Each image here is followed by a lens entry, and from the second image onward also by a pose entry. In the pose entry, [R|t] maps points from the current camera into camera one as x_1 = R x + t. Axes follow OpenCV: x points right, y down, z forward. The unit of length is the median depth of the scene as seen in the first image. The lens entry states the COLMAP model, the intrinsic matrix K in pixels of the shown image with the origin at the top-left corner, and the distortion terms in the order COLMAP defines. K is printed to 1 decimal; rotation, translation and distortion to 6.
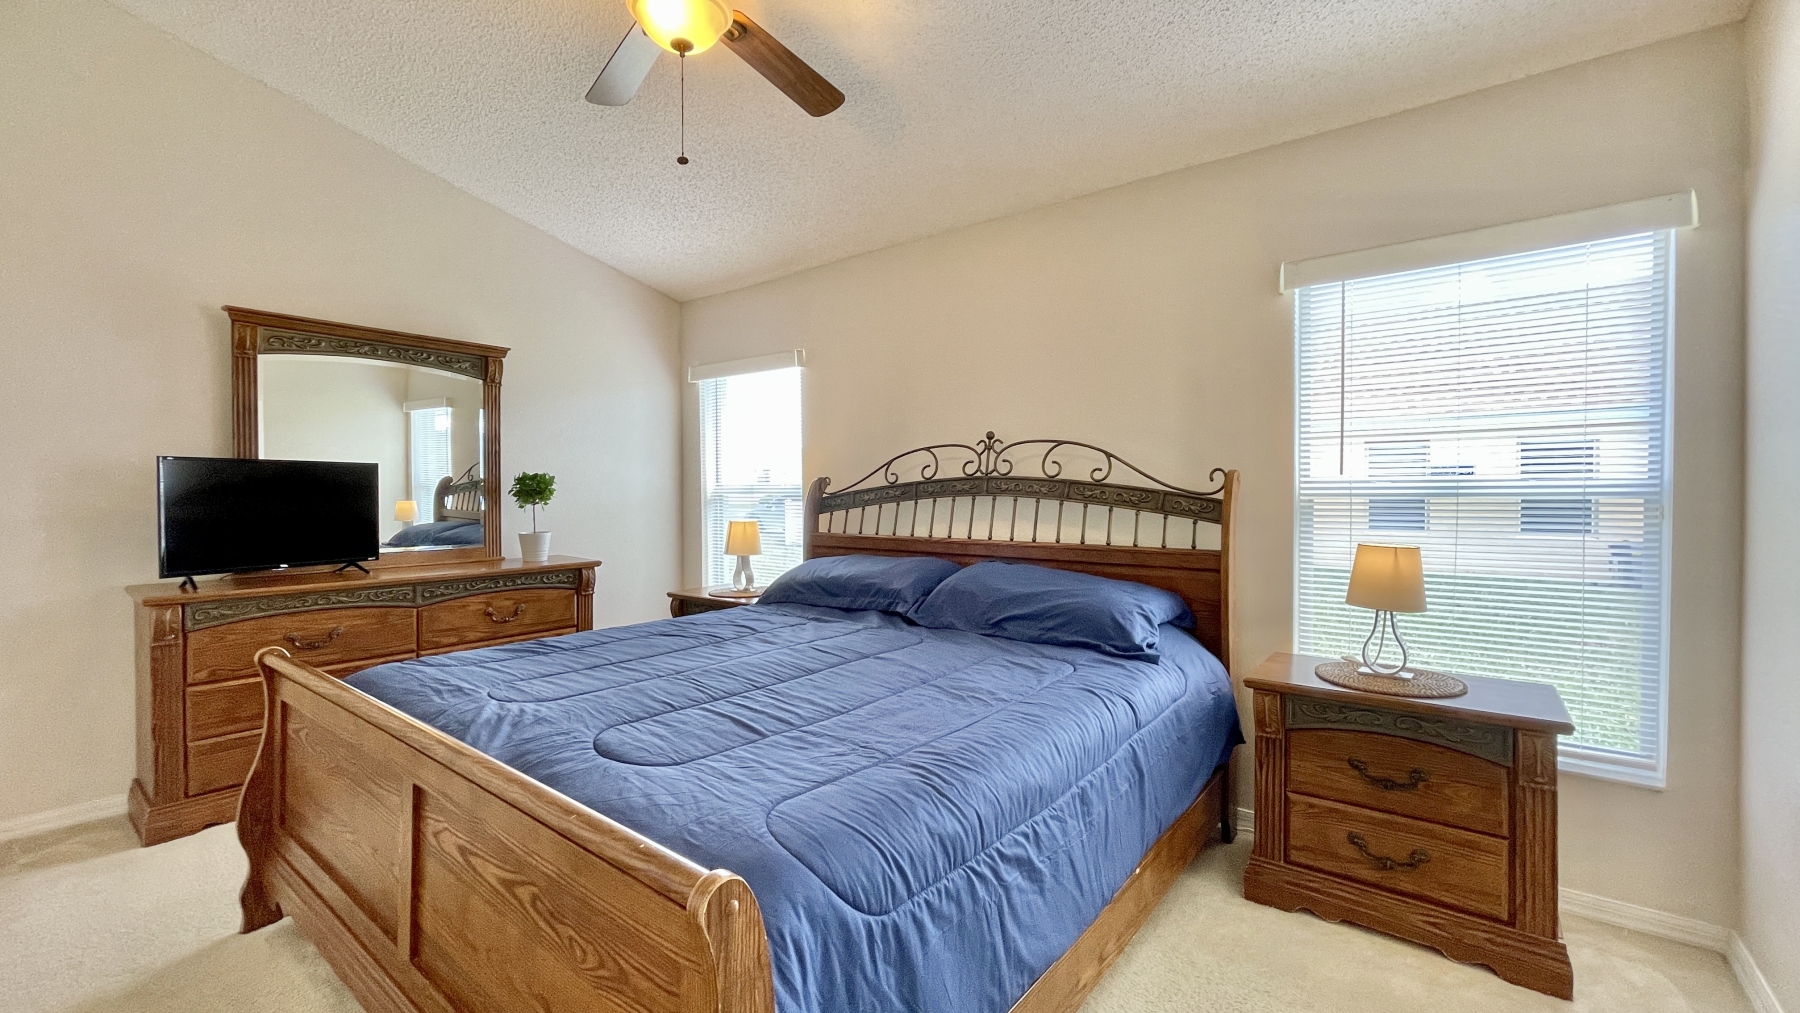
lens RADIAL K [[725.3, 0, 900.0], [0, 725.3, 506.5], [0, 0, 1]] dist [0.000206, 0.000192]
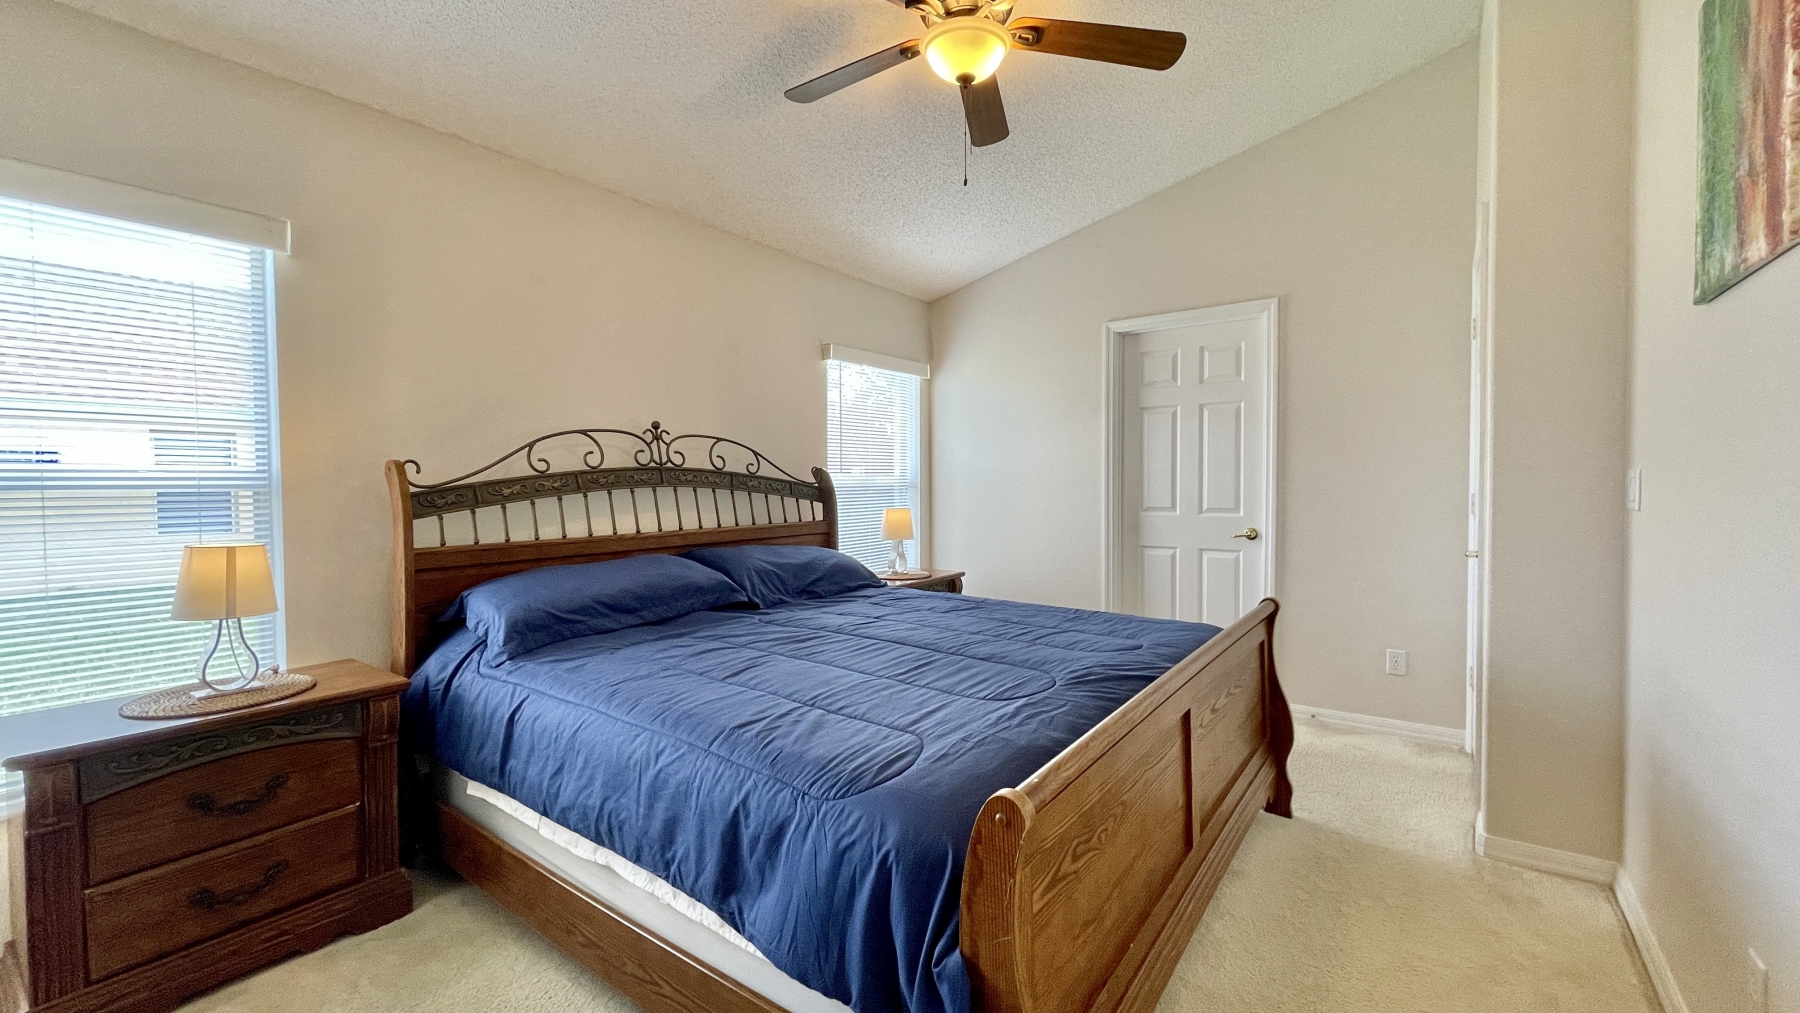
lens RADIAL K [[725.3, 0, 900.0], [0, 725.3, 506.5], [0, 0, 1]] dist [0.000206, 0.000192]
pose [[-0.036617, -0.032584, 0.998798, -0.862035], [0.021903, 0.999202, 0.033400, -0.013499], [-0.999089, 0.023100, -0.035874, 0.701239]]
